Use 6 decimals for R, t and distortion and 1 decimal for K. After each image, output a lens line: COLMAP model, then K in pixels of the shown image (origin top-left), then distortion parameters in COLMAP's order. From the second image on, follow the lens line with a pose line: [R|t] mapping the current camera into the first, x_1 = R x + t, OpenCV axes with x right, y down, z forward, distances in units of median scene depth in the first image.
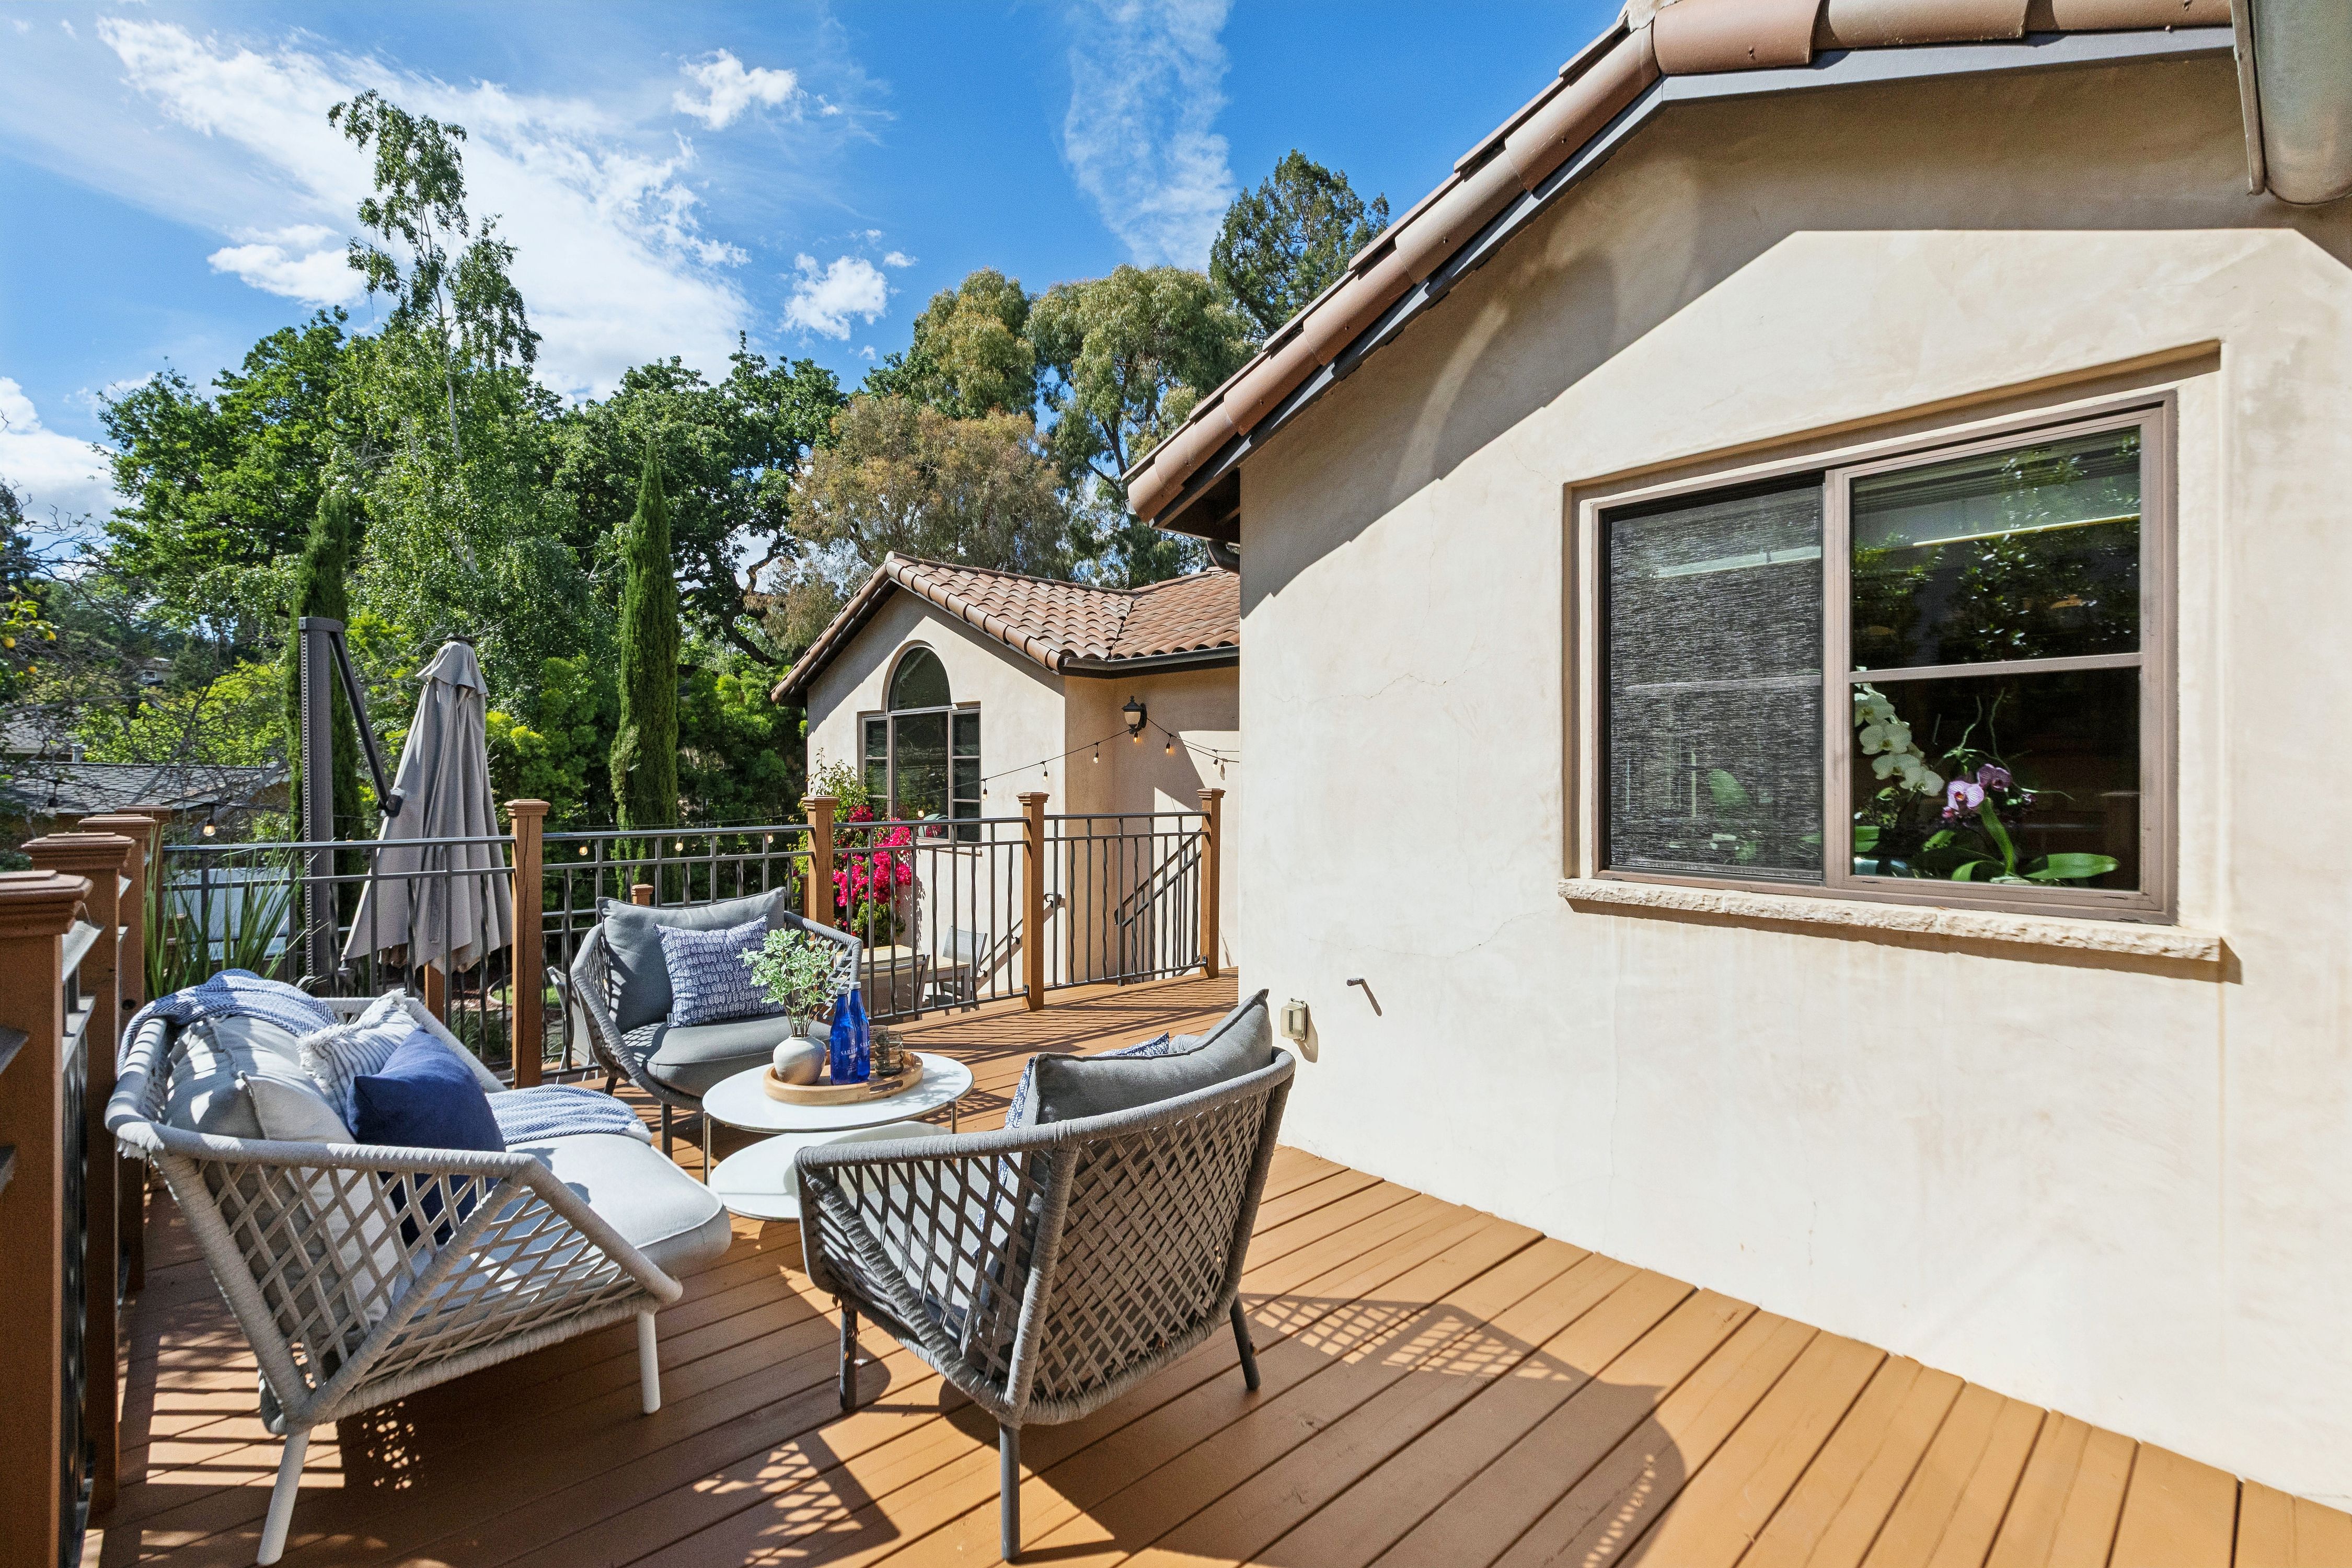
lens RADIAL K [[1053.7, 0, 1191.7], [0, 1053.7, 791.9], [0, 0, 1]] dist [0.021524, -0.000020]
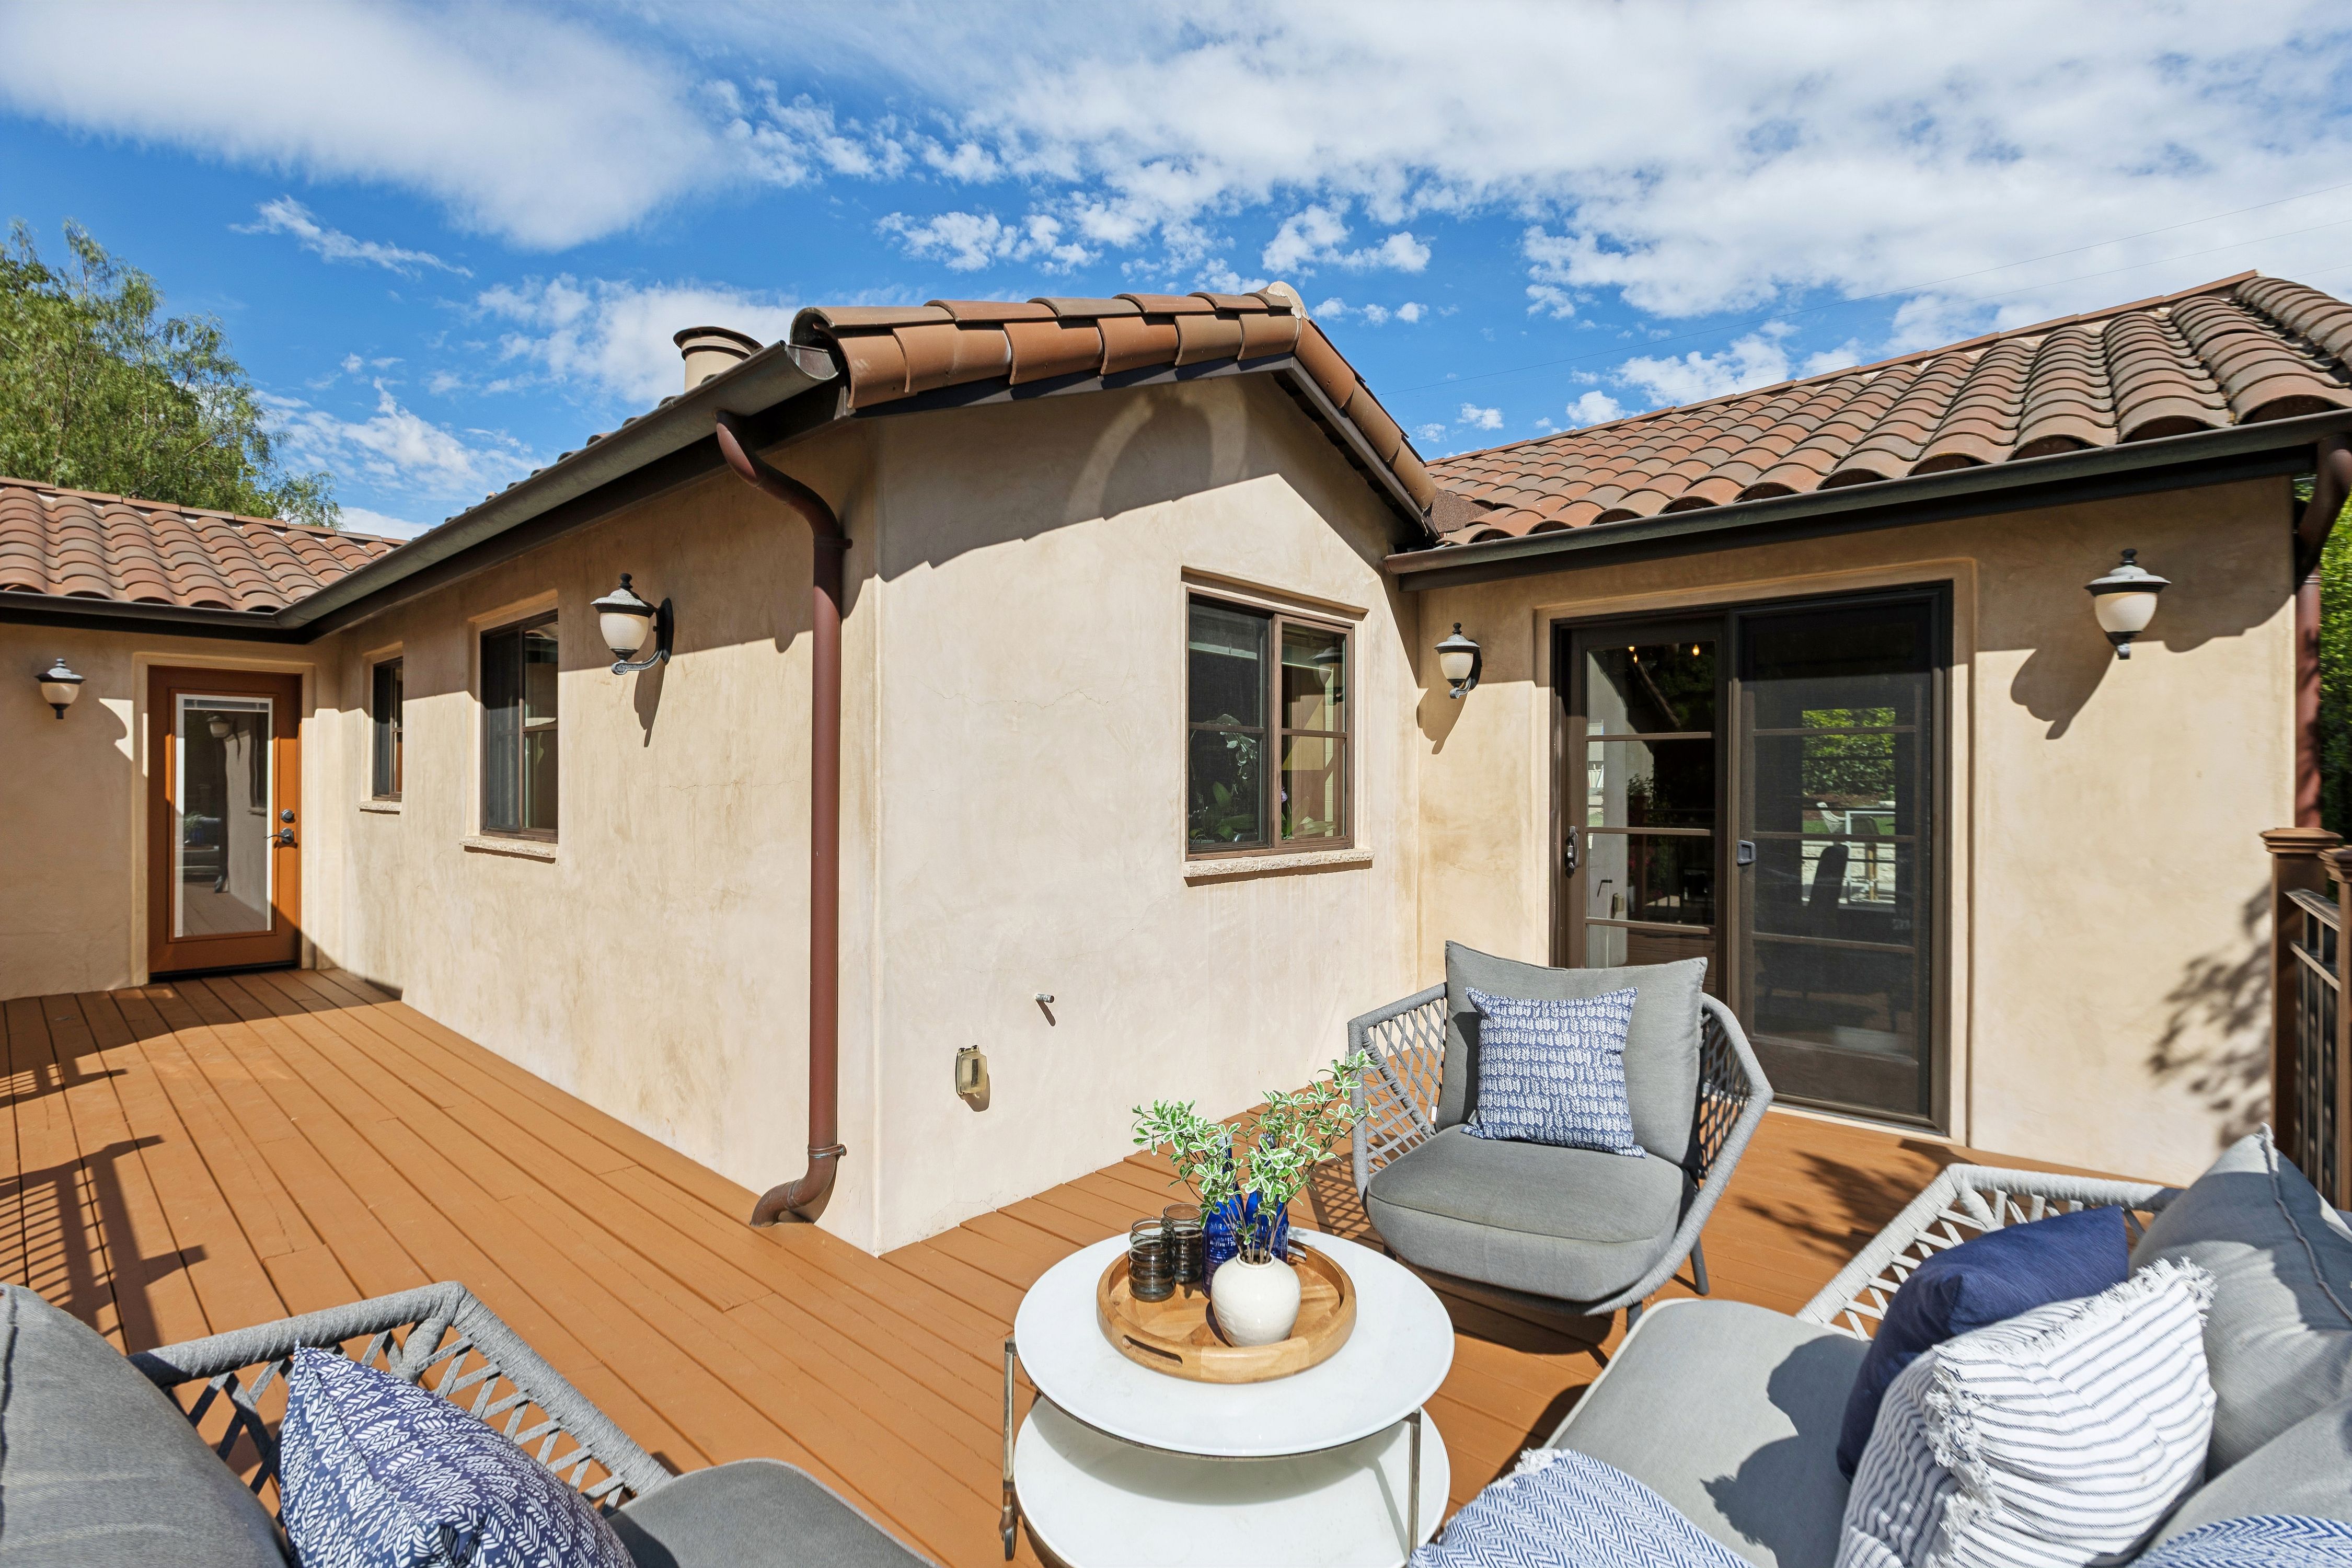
lens RADIAL K [[1053.7, 0, 1191.7], [0, 1053.7, 791.9], [0, 0, 1]] dist [0.021524, -0.000020]
pose [[-0.104070, -0.004057, 0.994562, -0.992105], [0.021703, 0.999744, 0.006350, -0.016366], [-0.994333, 0.022246, -0.103955, 1.158784]]
